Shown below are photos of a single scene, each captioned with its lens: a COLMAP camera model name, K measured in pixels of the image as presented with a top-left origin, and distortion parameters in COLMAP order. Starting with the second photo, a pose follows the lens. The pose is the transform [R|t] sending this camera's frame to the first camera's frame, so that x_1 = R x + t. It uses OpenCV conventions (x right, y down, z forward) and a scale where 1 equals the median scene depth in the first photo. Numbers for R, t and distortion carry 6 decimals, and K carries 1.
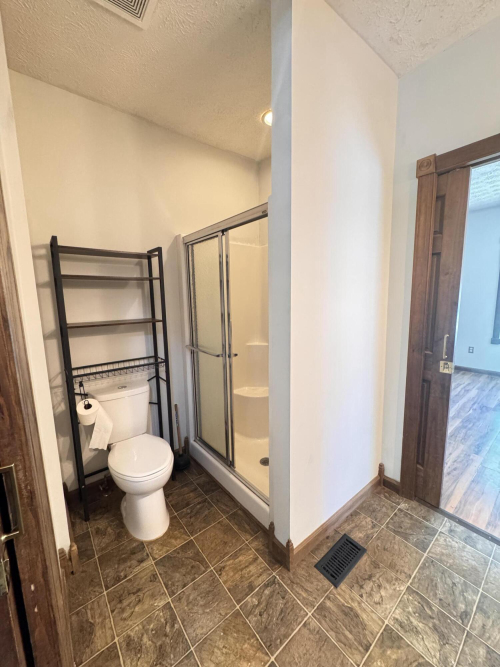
lens RADIAL K [[264.3, 0, 249.3], [0, 264.3, 331.9], [0, 0, 1]] dist [-0.003331, 0.000466]
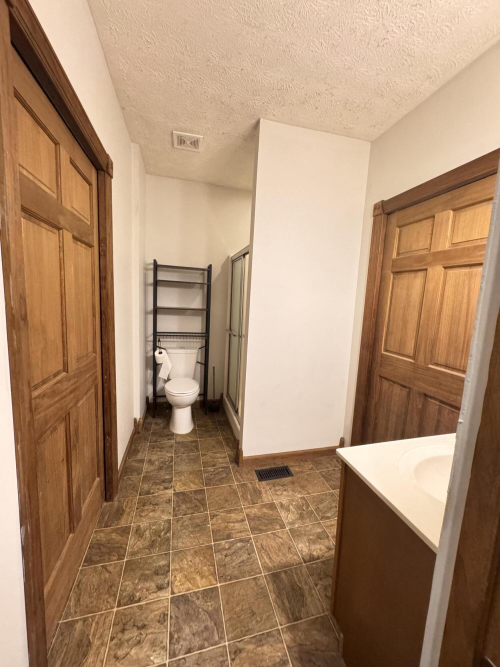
lens RADIAL K [[264.3, 0, 252.2], [0, 264.3, 333.2], [0, 0, 1]] dist [-0.003331, 0.000466]
pose [[0.913169, 0.116340, -0.390624, 0.642785], [-0.122242, 0.992452, 0.009816, 0.054251], [0.388818, 0.038787, 0.920498, -0.415509]]
